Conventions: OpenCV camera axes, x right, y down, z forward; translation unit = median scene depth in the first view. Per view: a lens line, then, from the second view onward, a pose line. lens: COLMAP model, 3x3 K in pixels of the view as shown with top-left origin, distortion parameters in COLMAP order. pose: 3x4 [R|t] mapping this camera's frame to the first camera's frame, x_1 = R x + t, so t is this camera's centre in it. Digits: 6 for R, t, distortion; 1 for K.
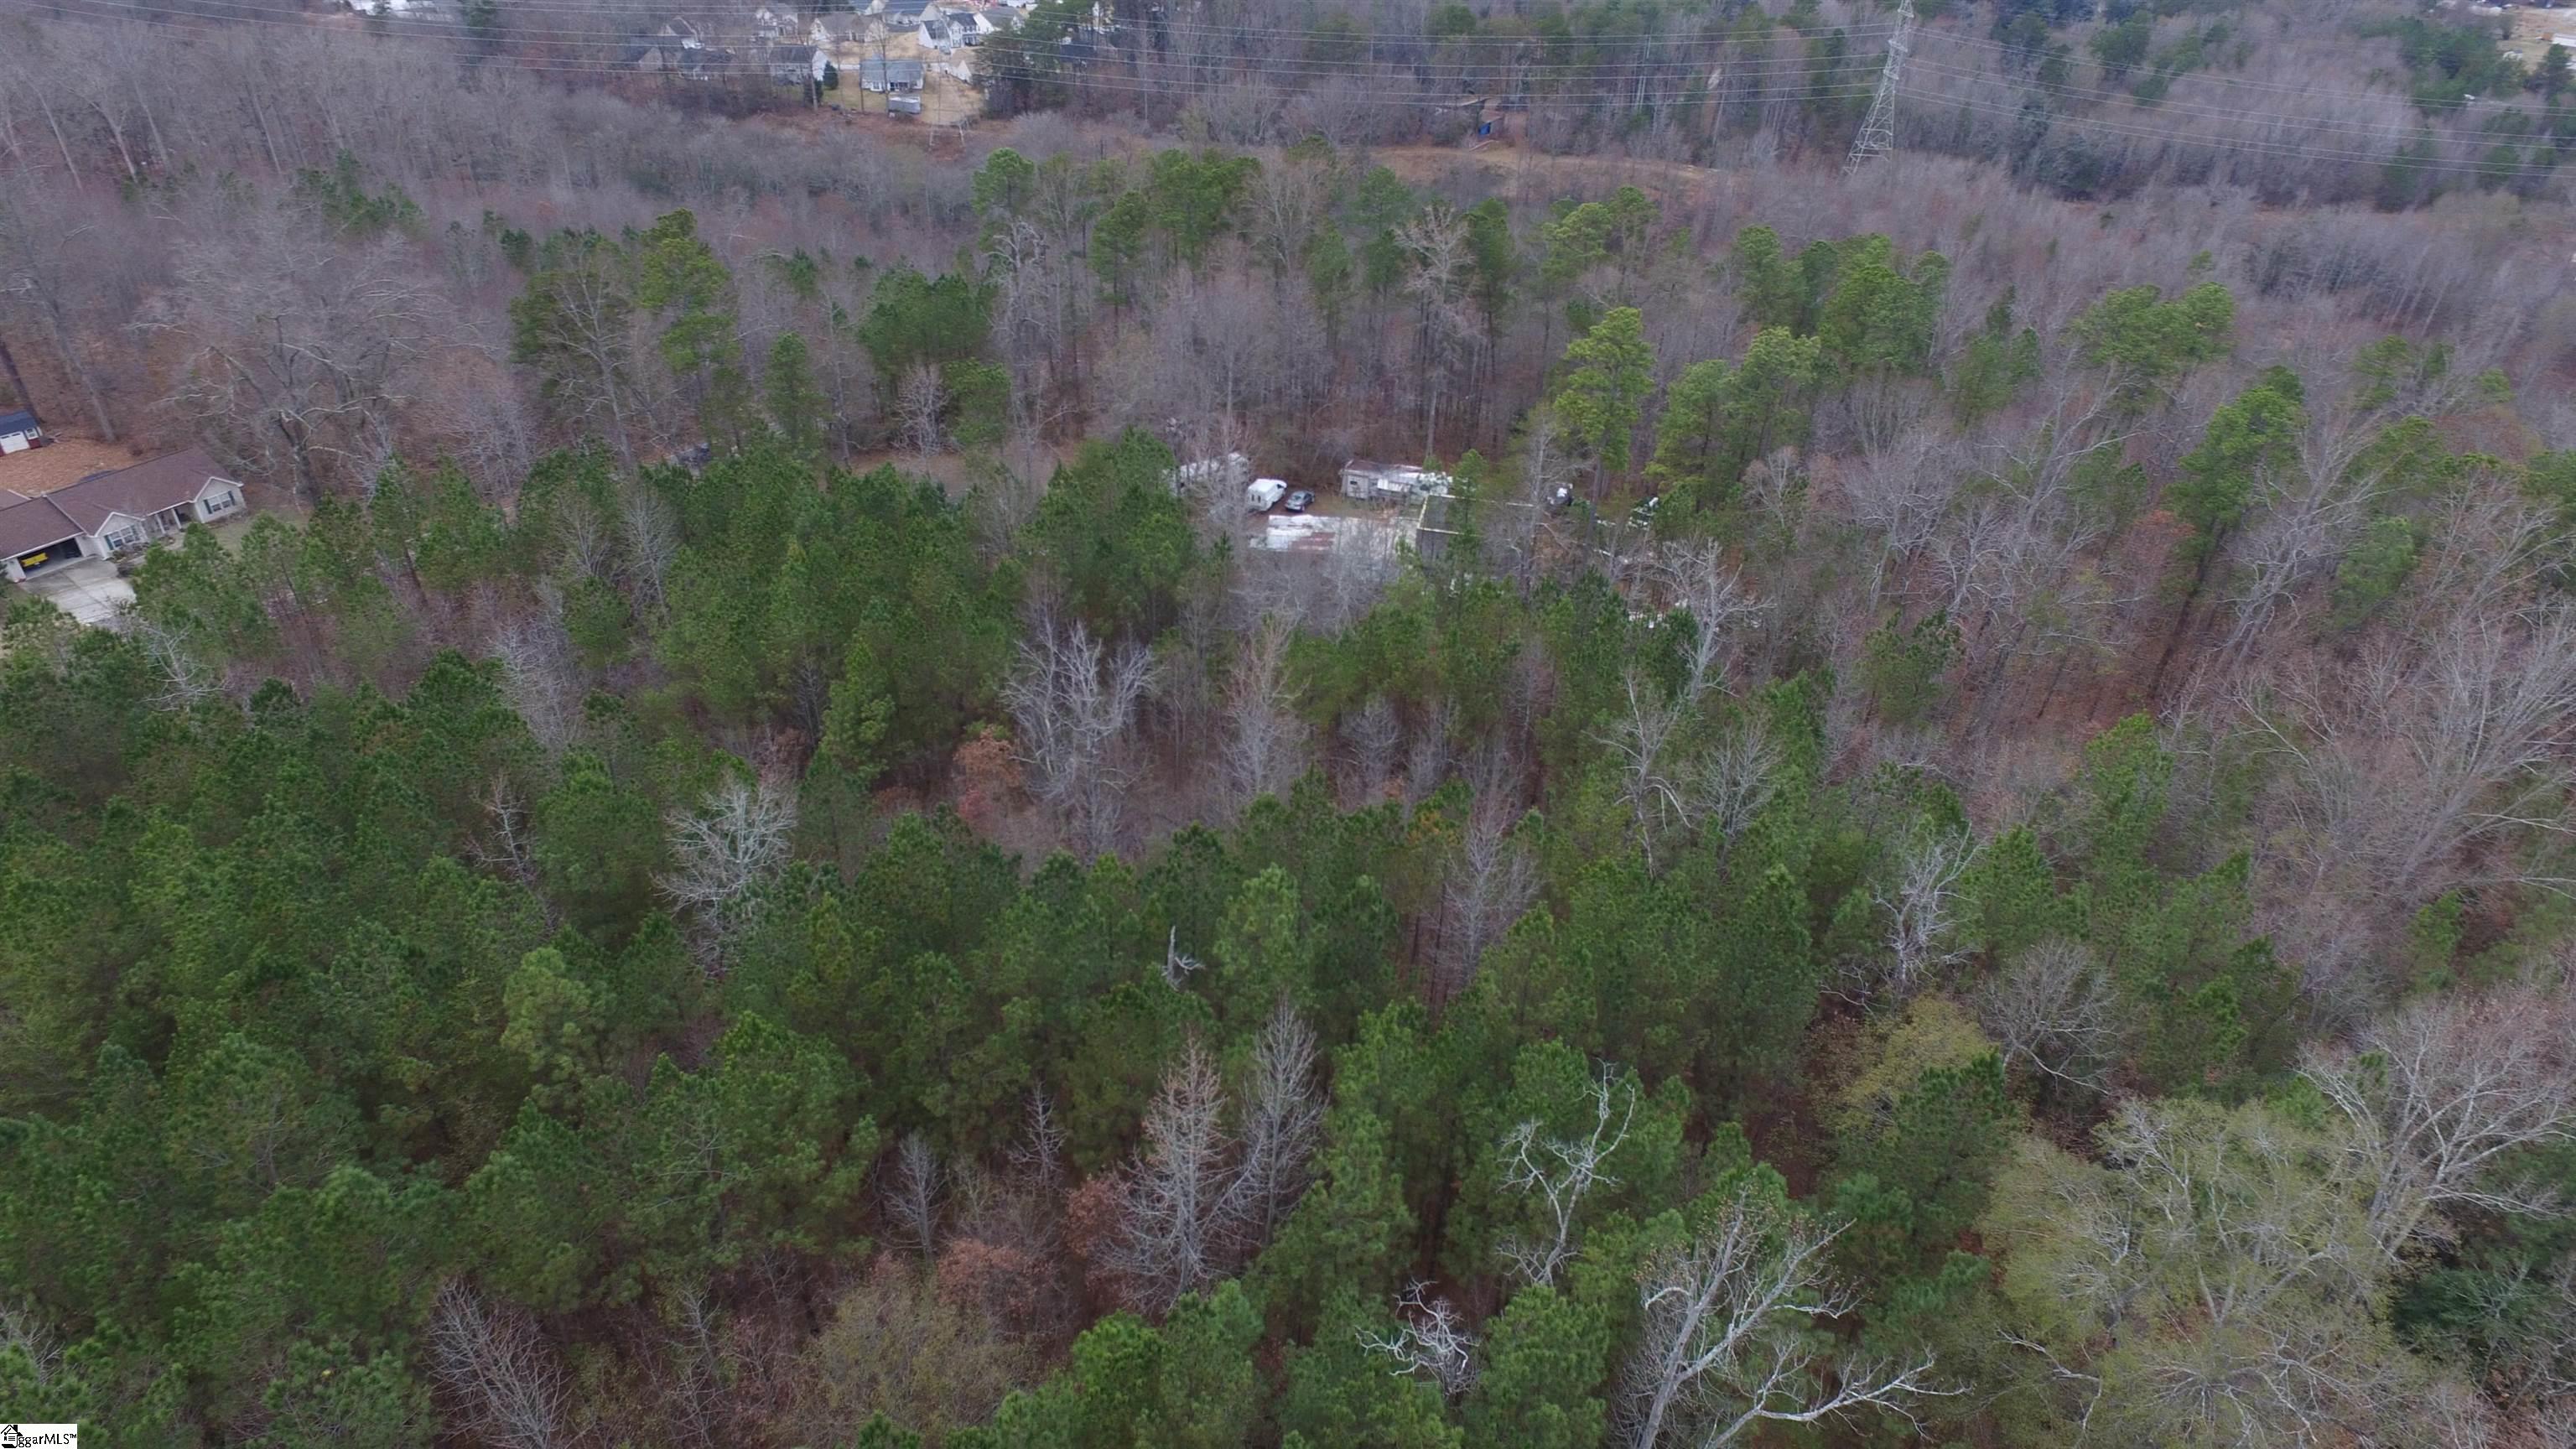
lens RADIAL K [[1488.6, 0, 1283.0], [0, 1488.6, 726.8], [0, 0, 1]] dist [-0.011984, 0.012915]
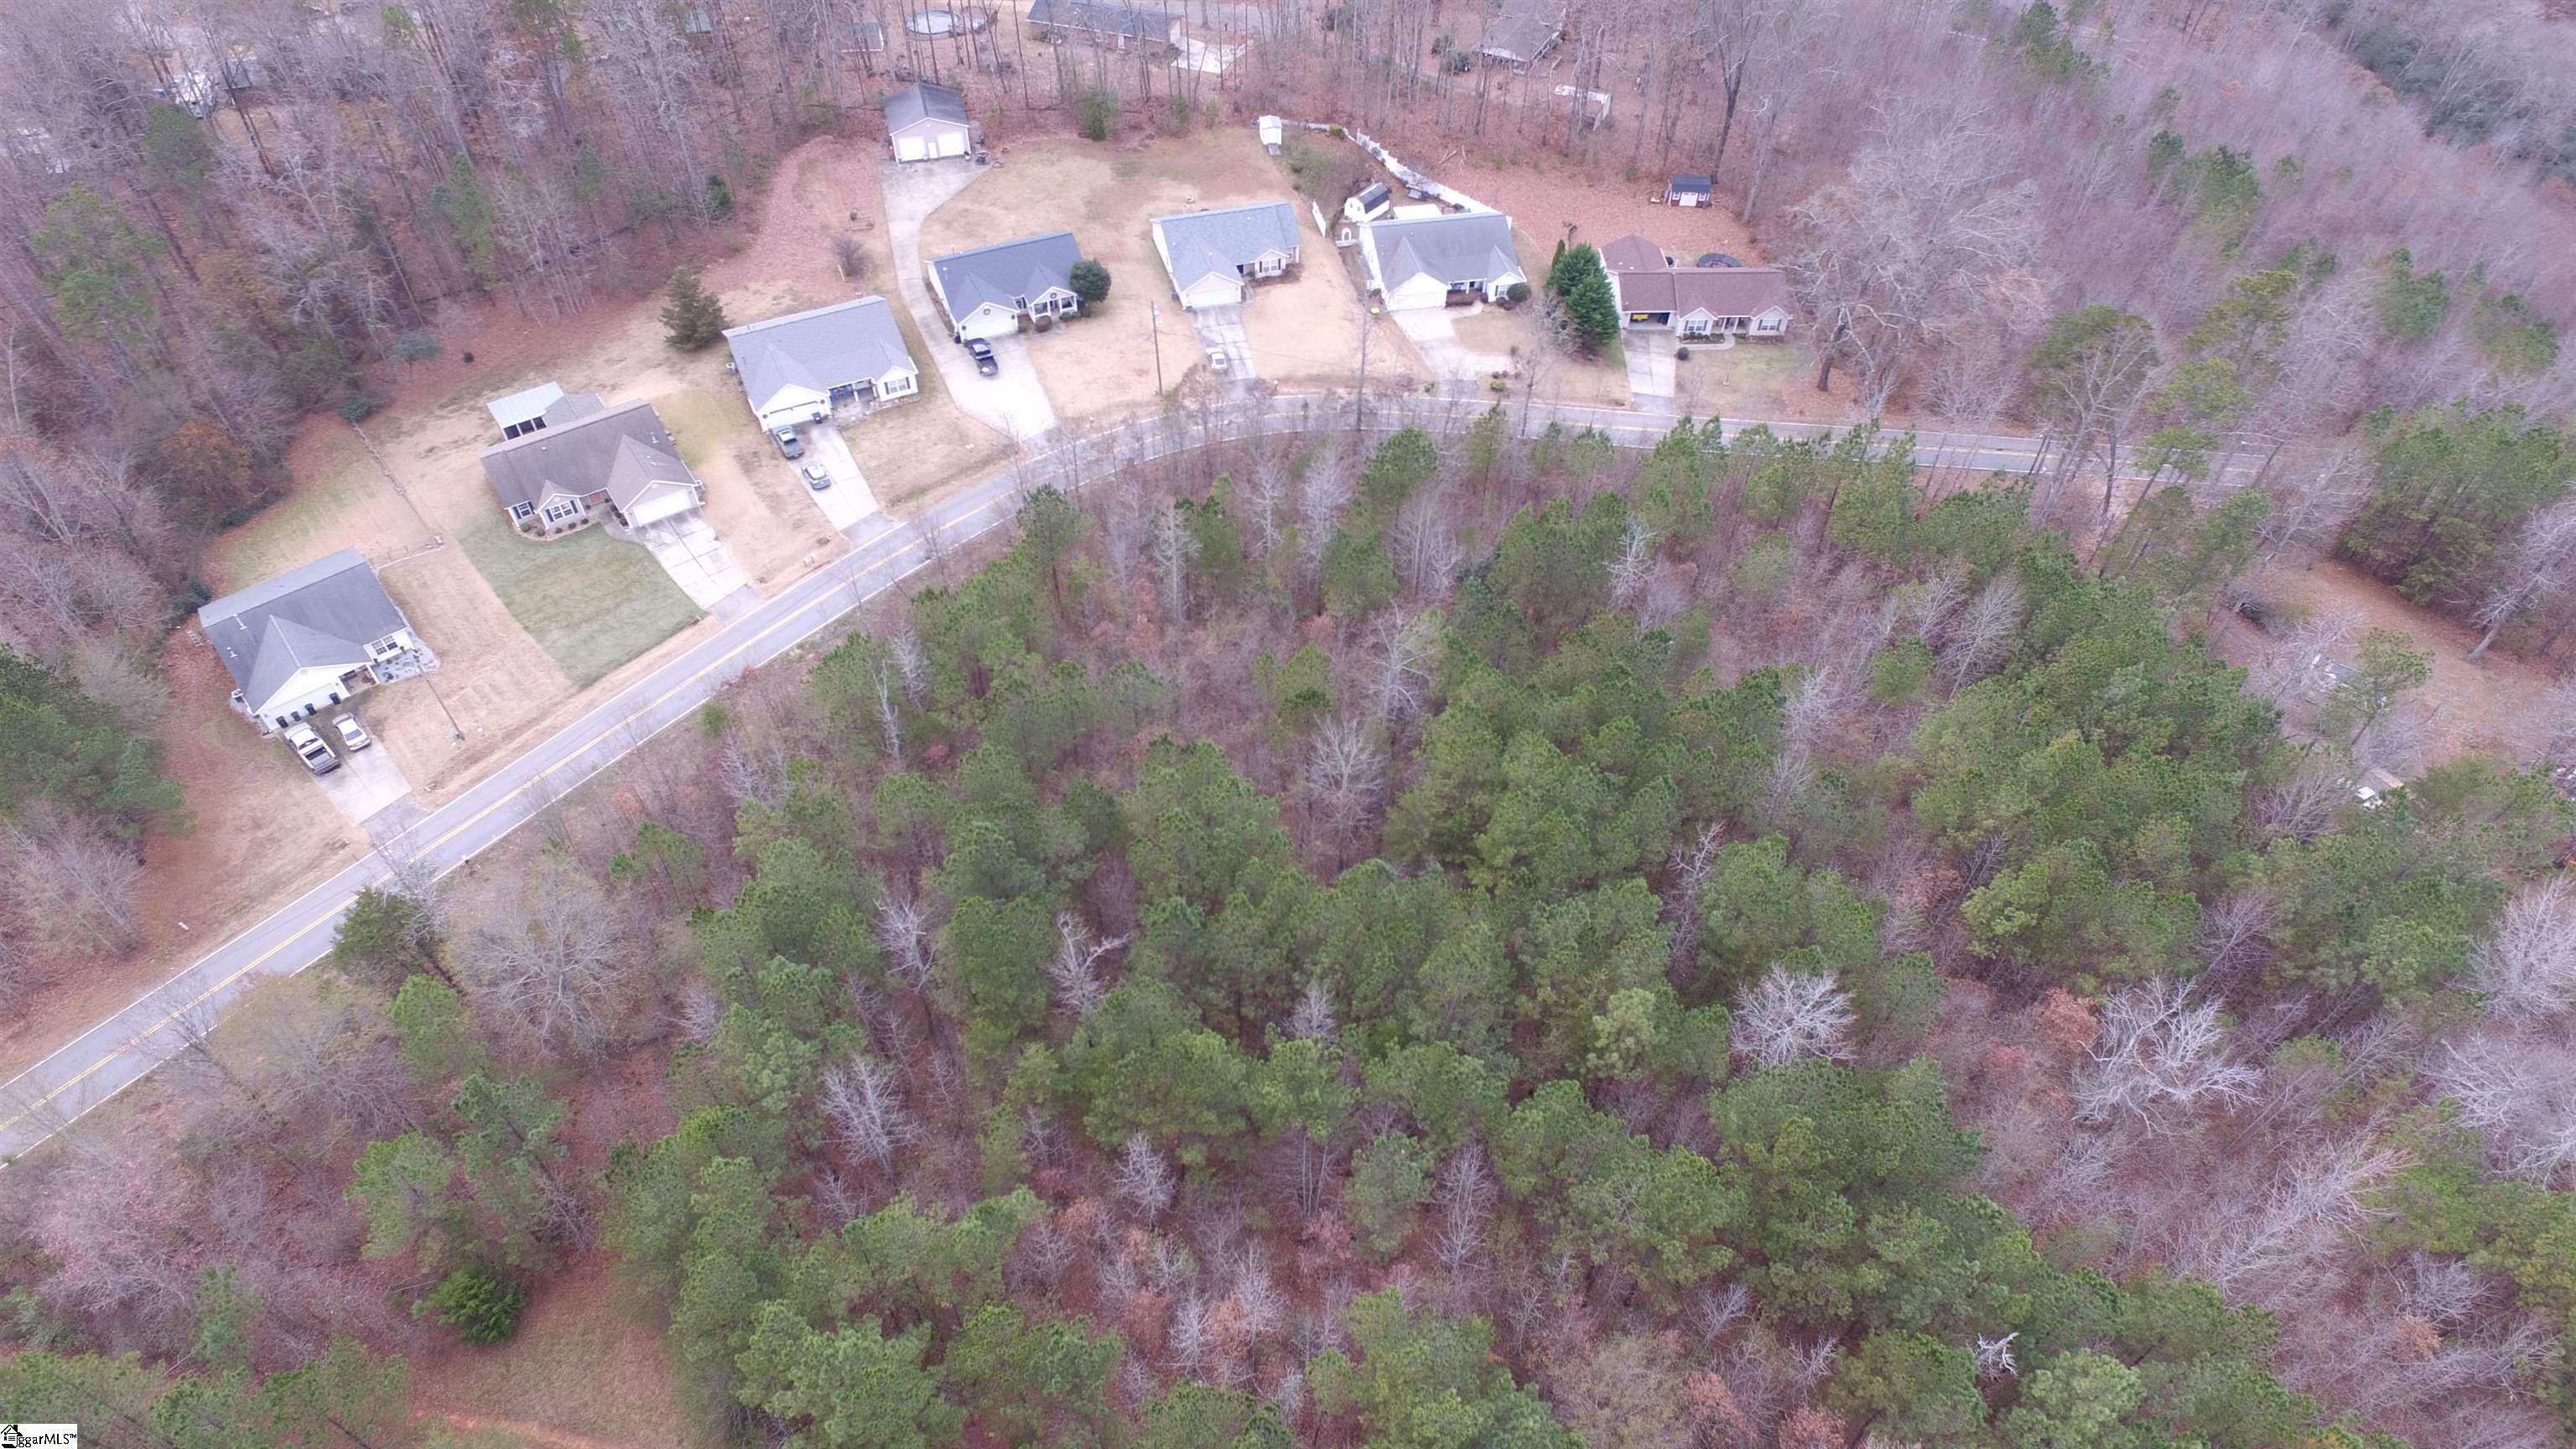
lens RADIAL K [[1488.6, 0, 1287.0], [0, 1488.6, 729.5], [0, 0, 1]] dist [-0.011984, 0.012915]
pose [[0.518520, 0.627326, -0.581033, 0.006620], [-0.478035, 0.776082, 0.411314, -0.327832], [0.708957, 0.064480, 0.702298, -0.206324]]
